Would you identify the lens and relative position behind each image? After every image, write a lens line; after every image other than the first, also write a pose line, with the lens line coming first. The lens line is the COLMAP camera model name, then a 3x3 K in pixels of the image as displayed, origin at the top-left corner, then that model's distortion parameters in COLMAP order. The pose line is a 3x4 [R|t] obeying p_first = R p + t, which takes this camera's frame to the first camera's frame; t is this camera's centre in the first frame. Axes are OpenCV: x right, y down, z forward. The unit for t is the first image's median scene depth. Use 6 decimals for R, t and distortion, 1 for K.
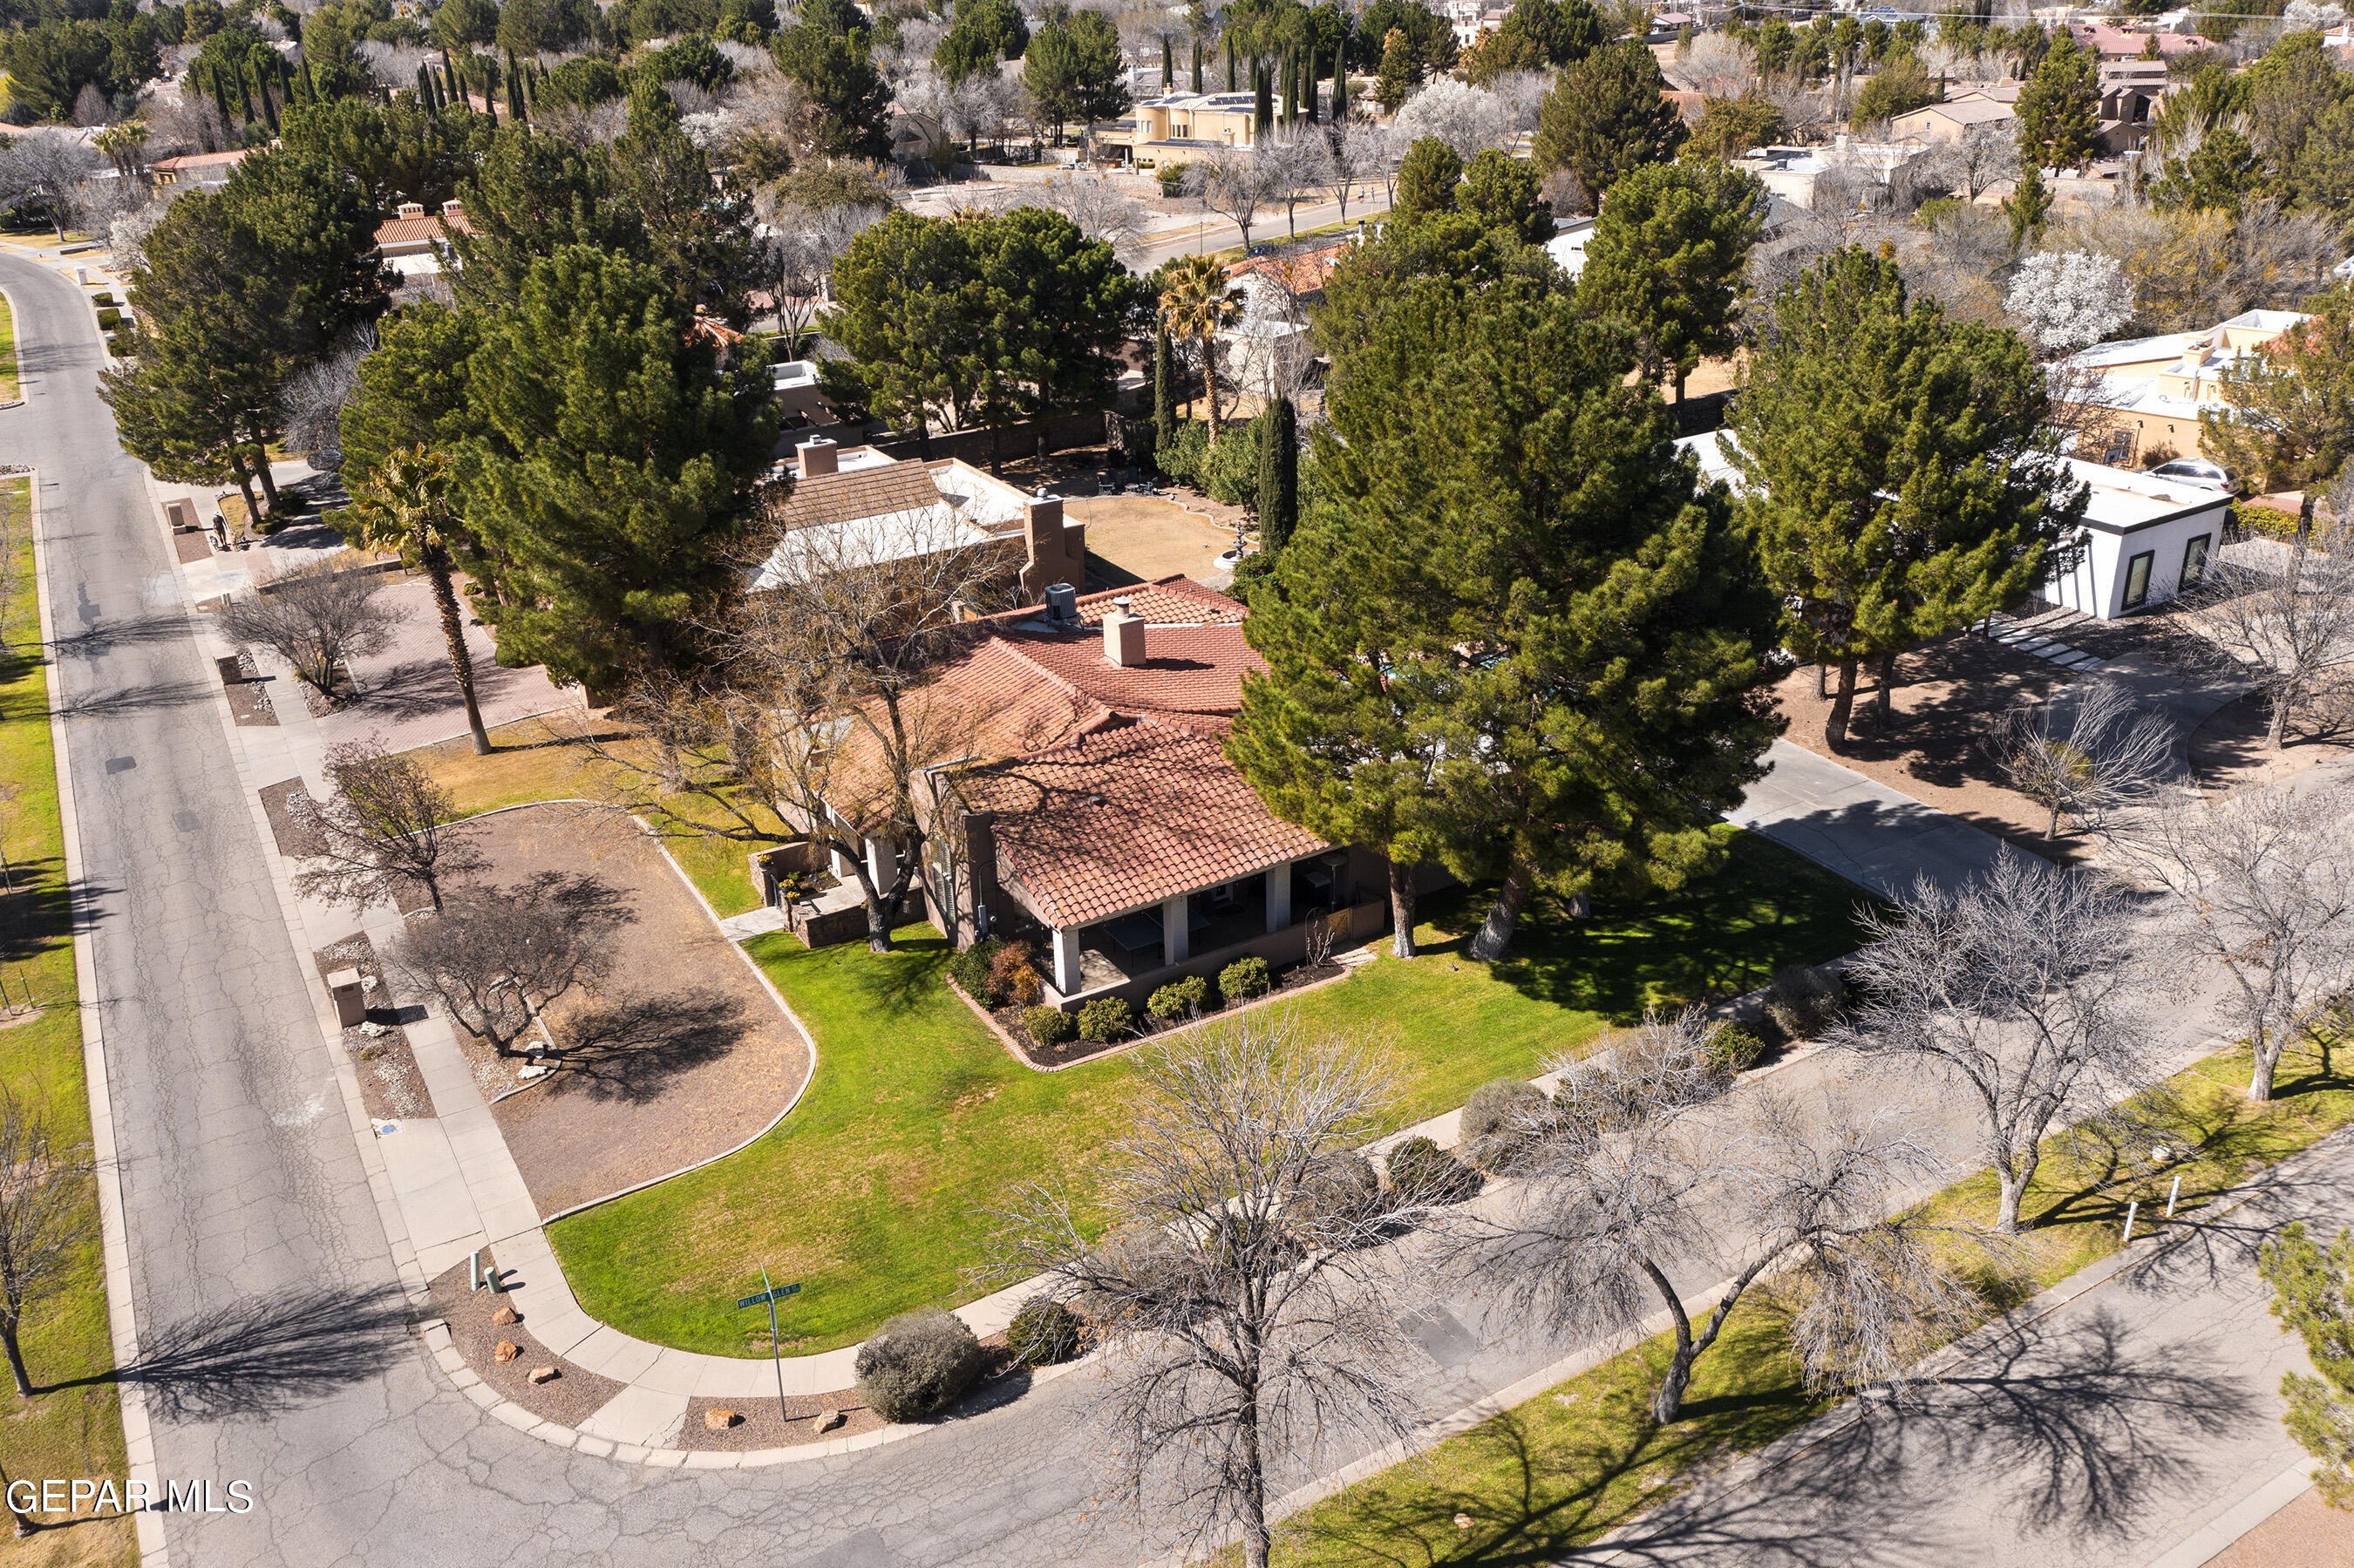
lens RADIAL K [[1820.2, 0, 1177.0], [0, 1820.2, 784.0], [0, 0, 1]] dist [0.009179, -0.003781]
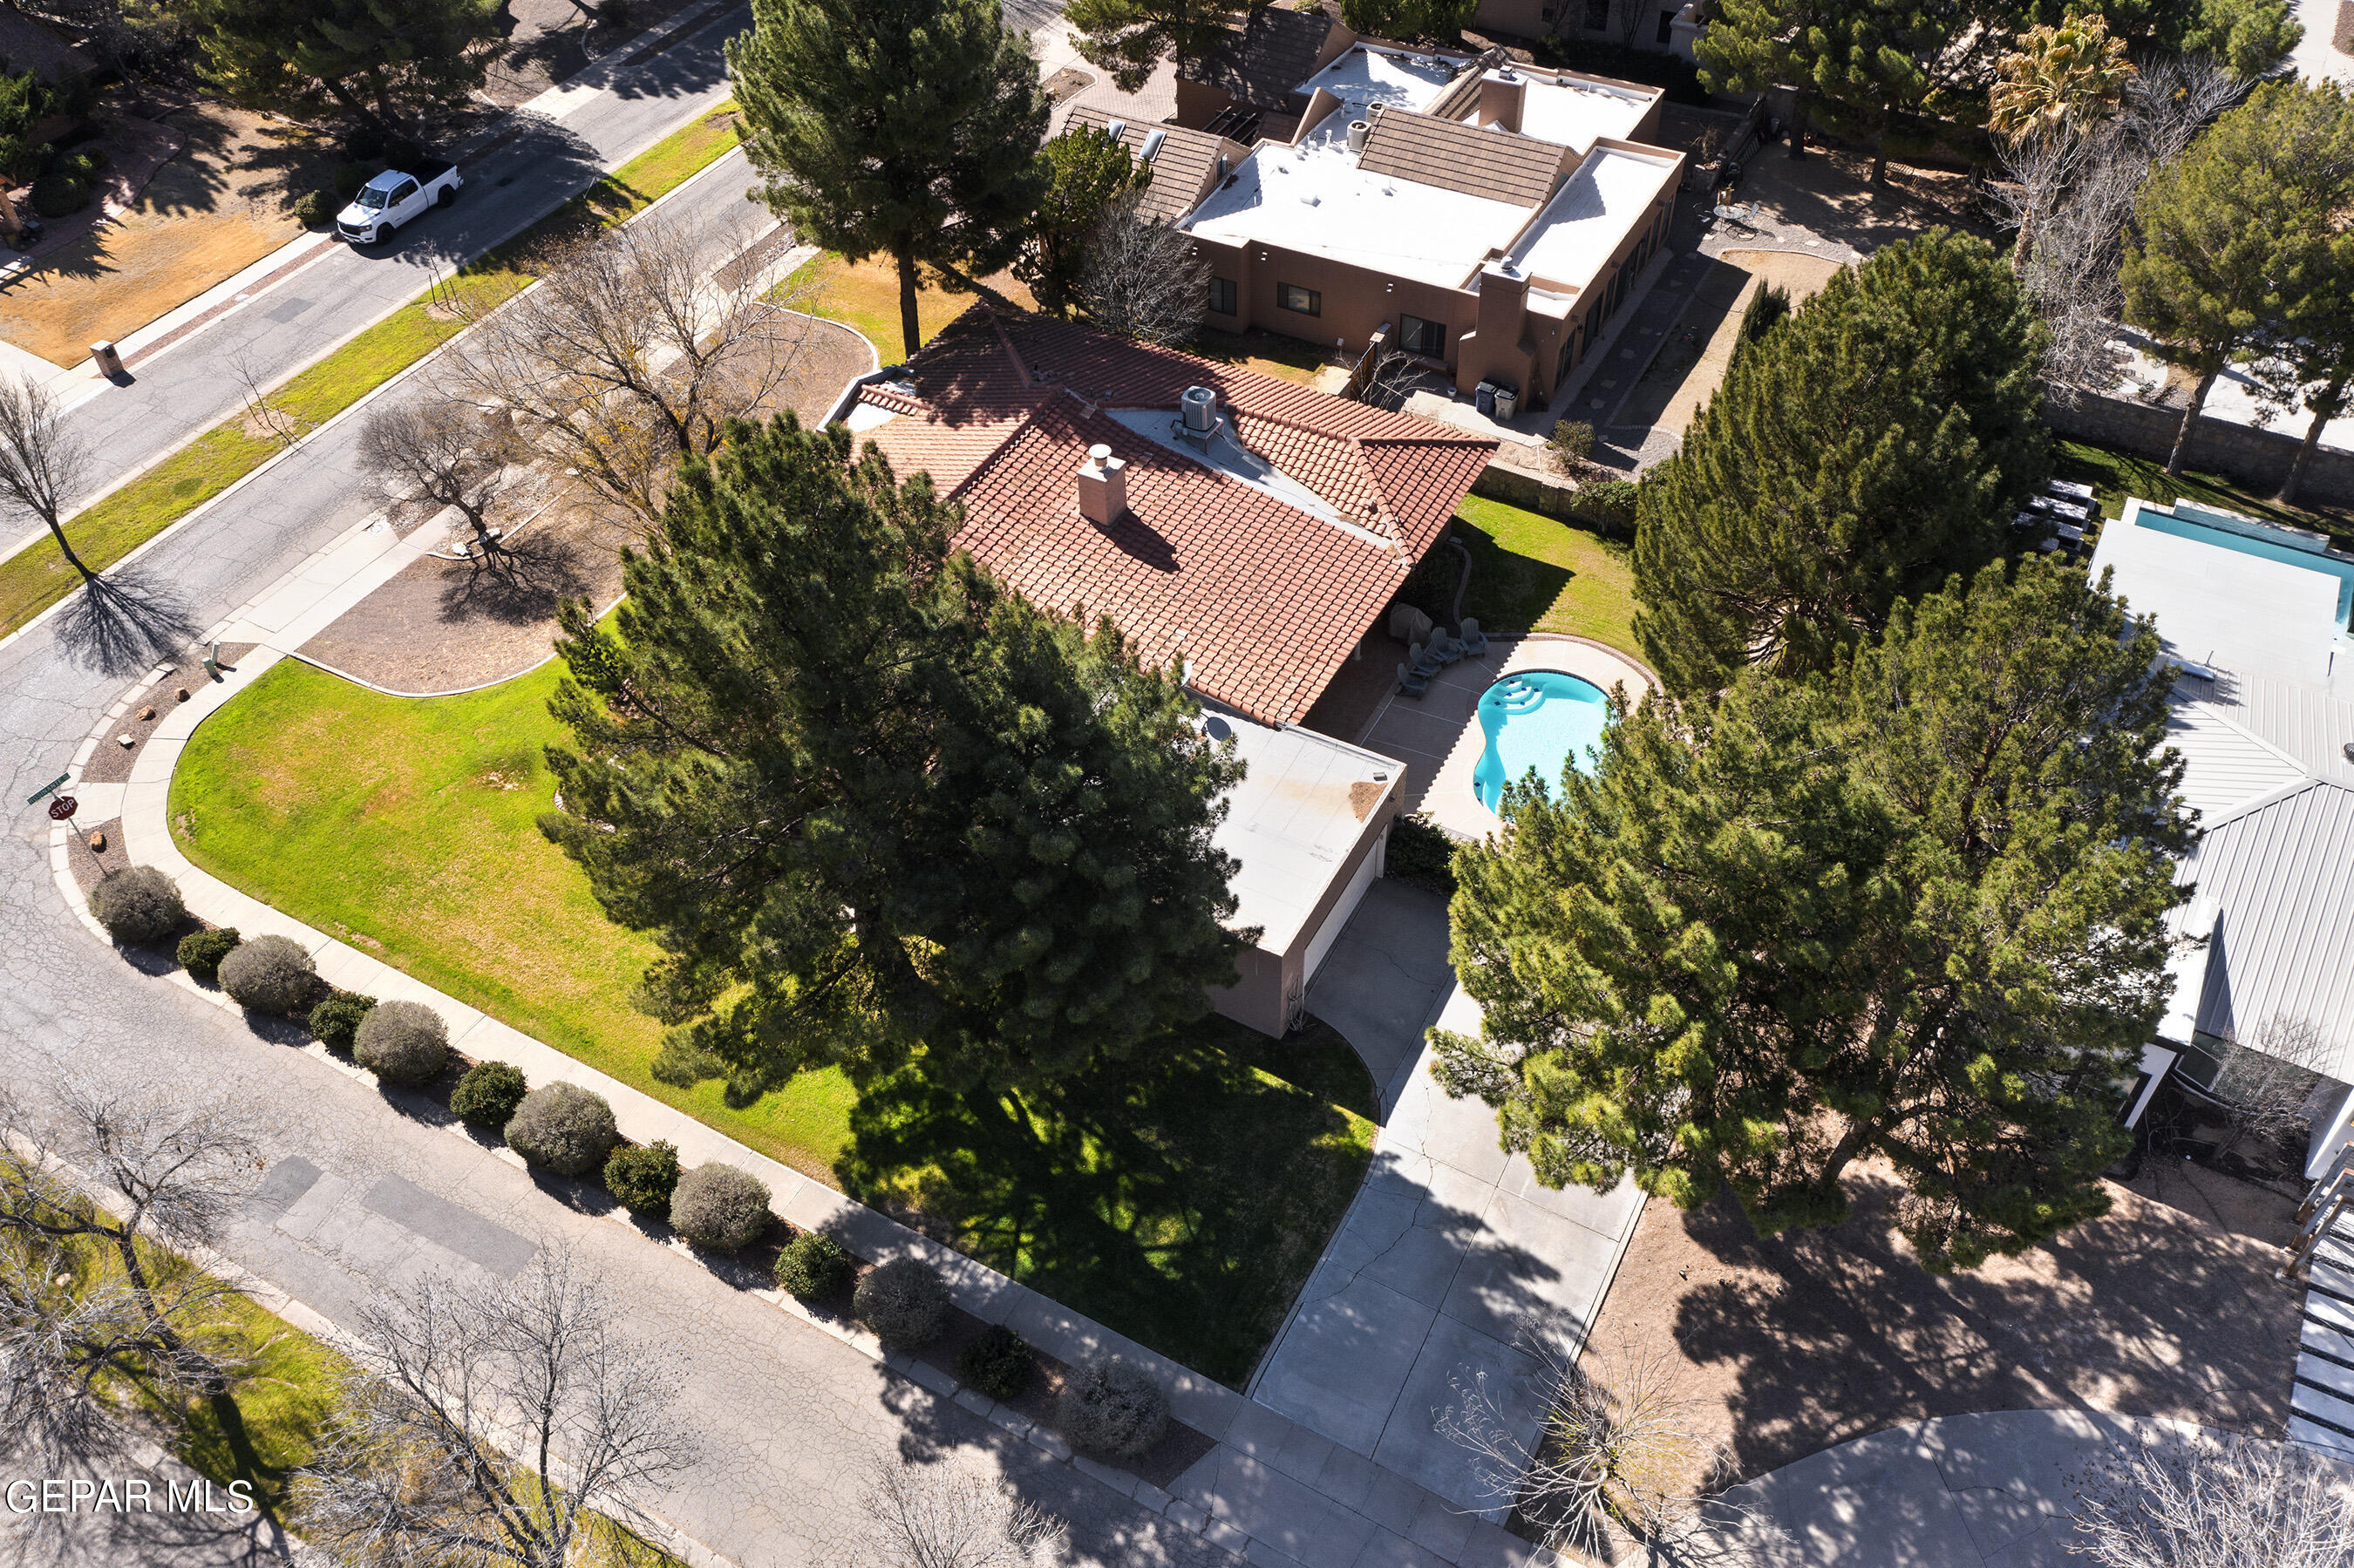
lens RADIAL K [[1905.6, 0, 1177.0], [0, 1905.6, 784.0], [0, 0, 1]] dist [-0.001573, -0.002302]
pose [[0.507580, 0.618119, -0.600243, 0.788272], [-0.357581, 0.784952, 0.505950, -0.559444], [0.783900, -0.042174, 0.619454, 0.569363]]
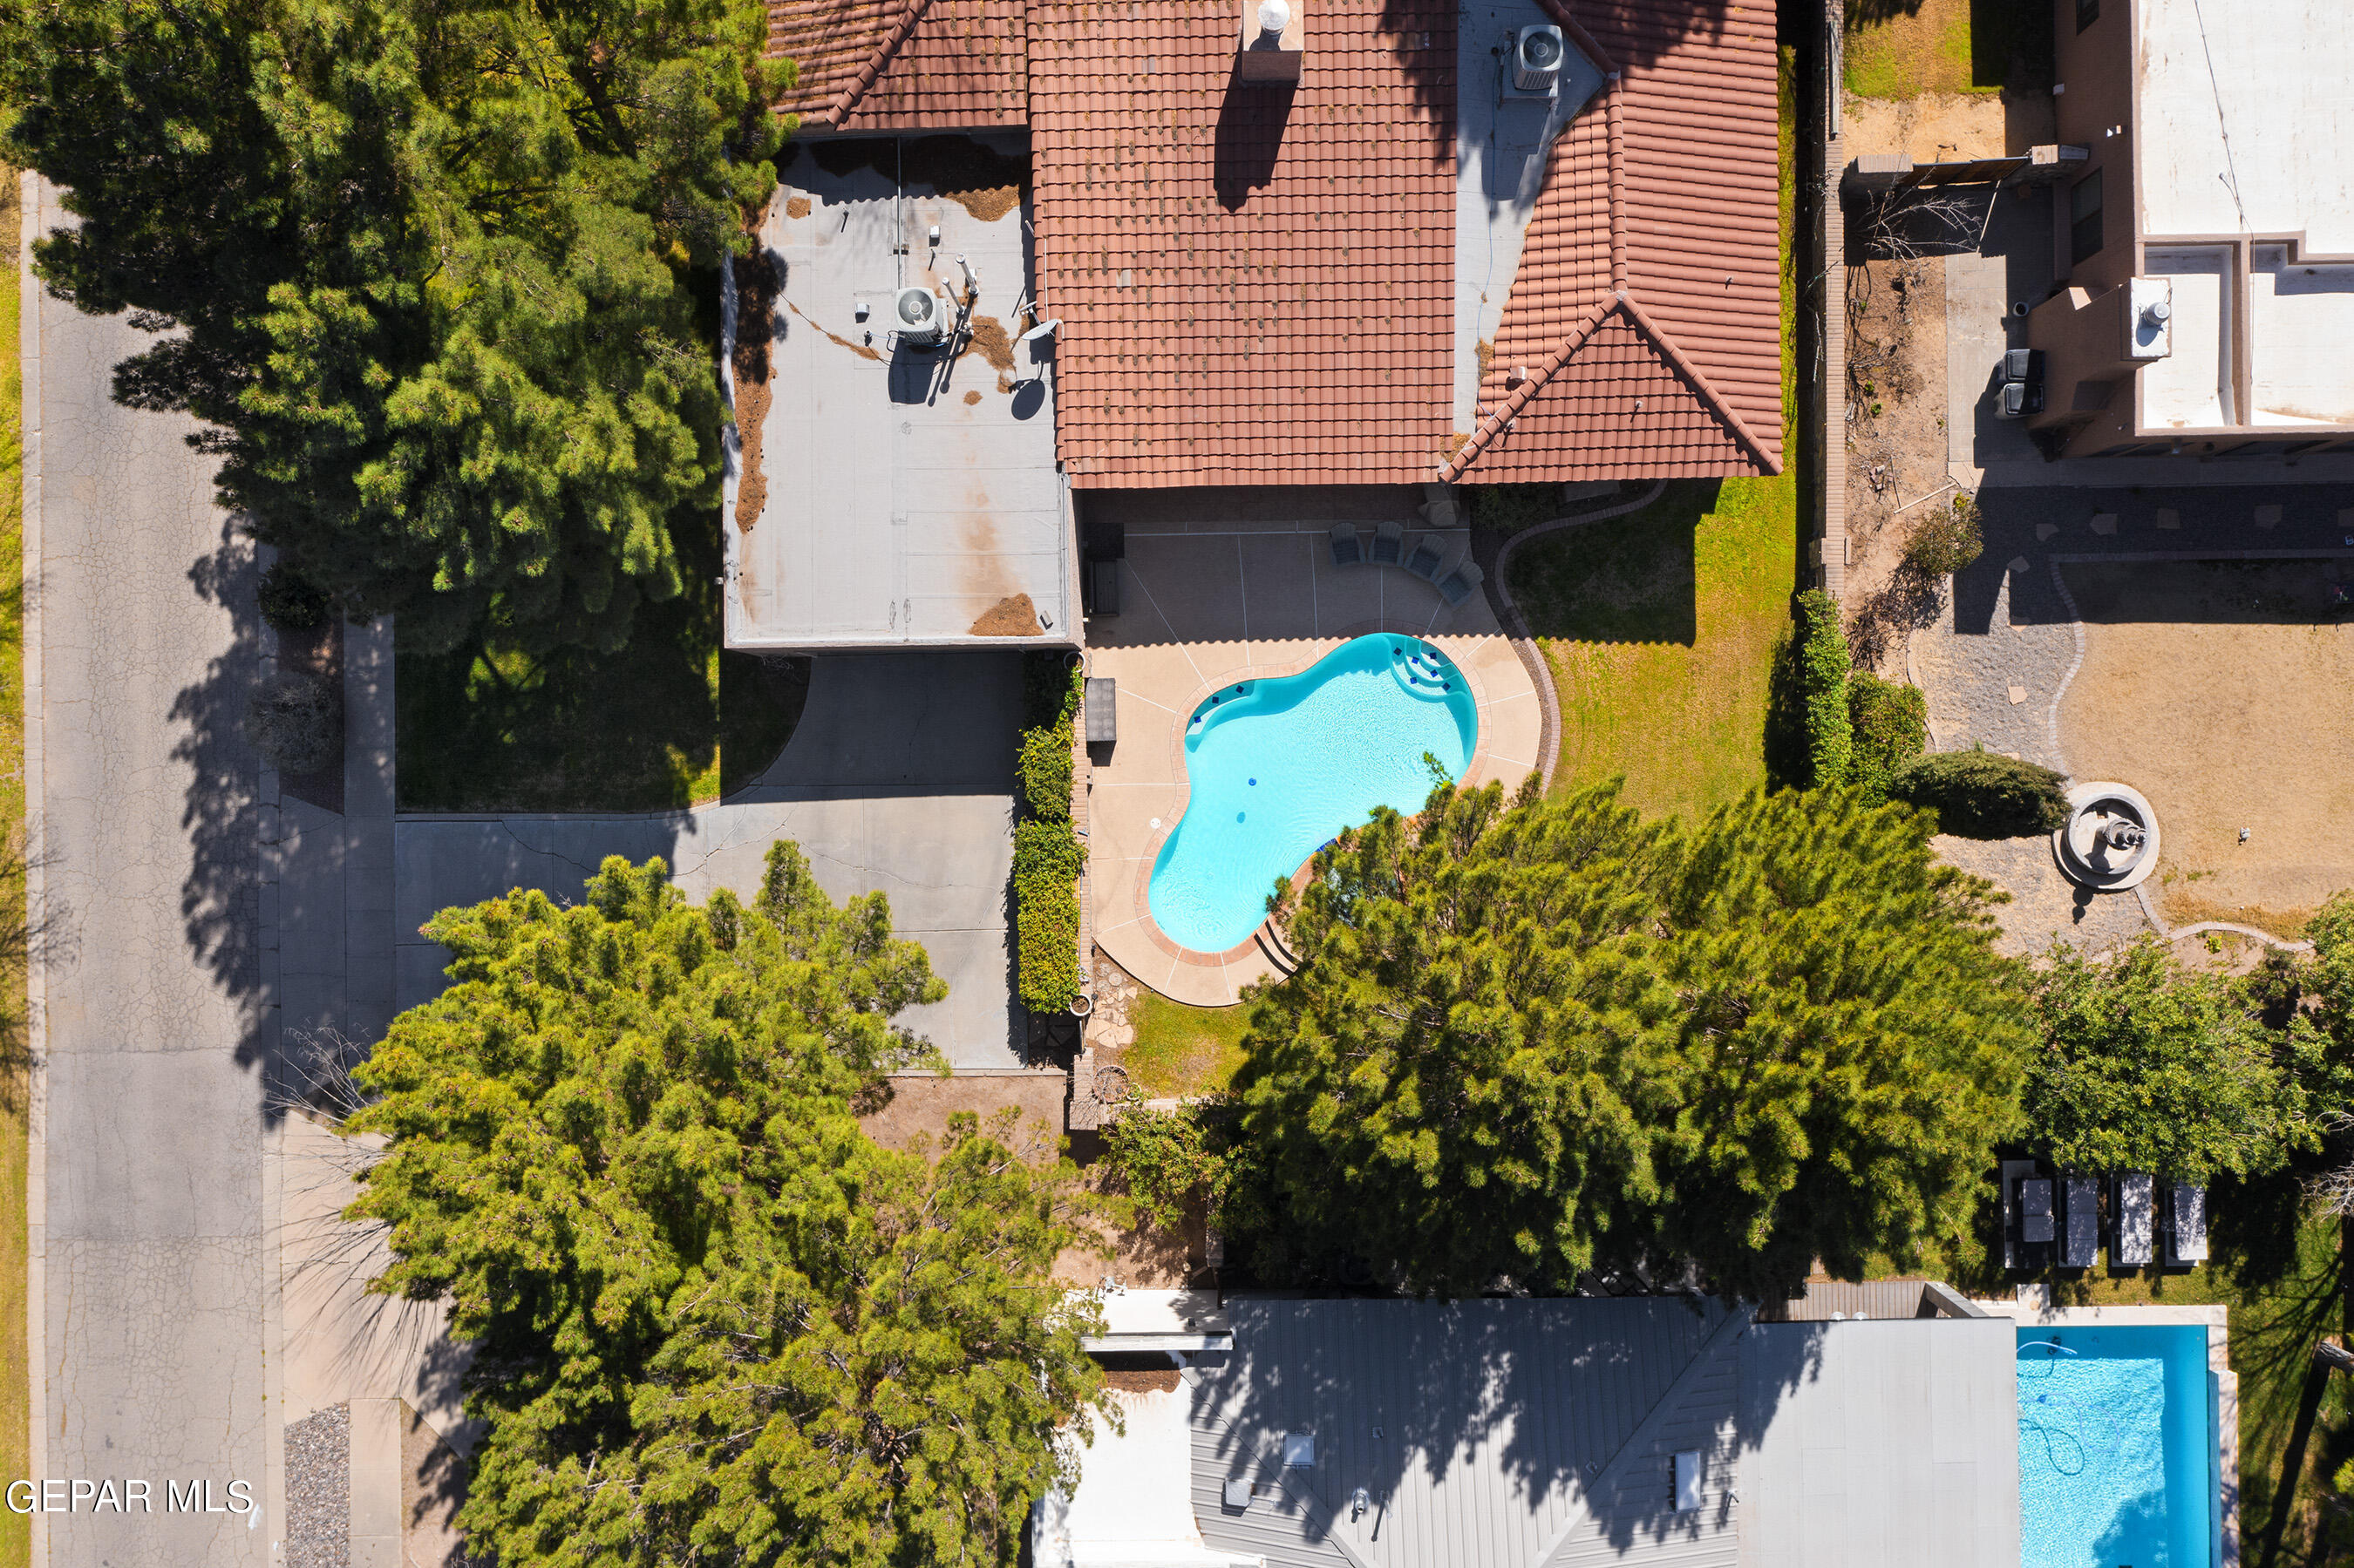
lens RADIAL K [[1905.6, 0, 1177.0], [0, 1905.6, 784.0], [0, 0, 1]] dist [-0.001573, -0.002302]
pose [[-0.501144, 0.864087, 0.046983, 0.204529], [-0.324299, -0.237866, 0.915560, -0.880182], [0.802300, 0.443591, 0.399428, 1.051580]]
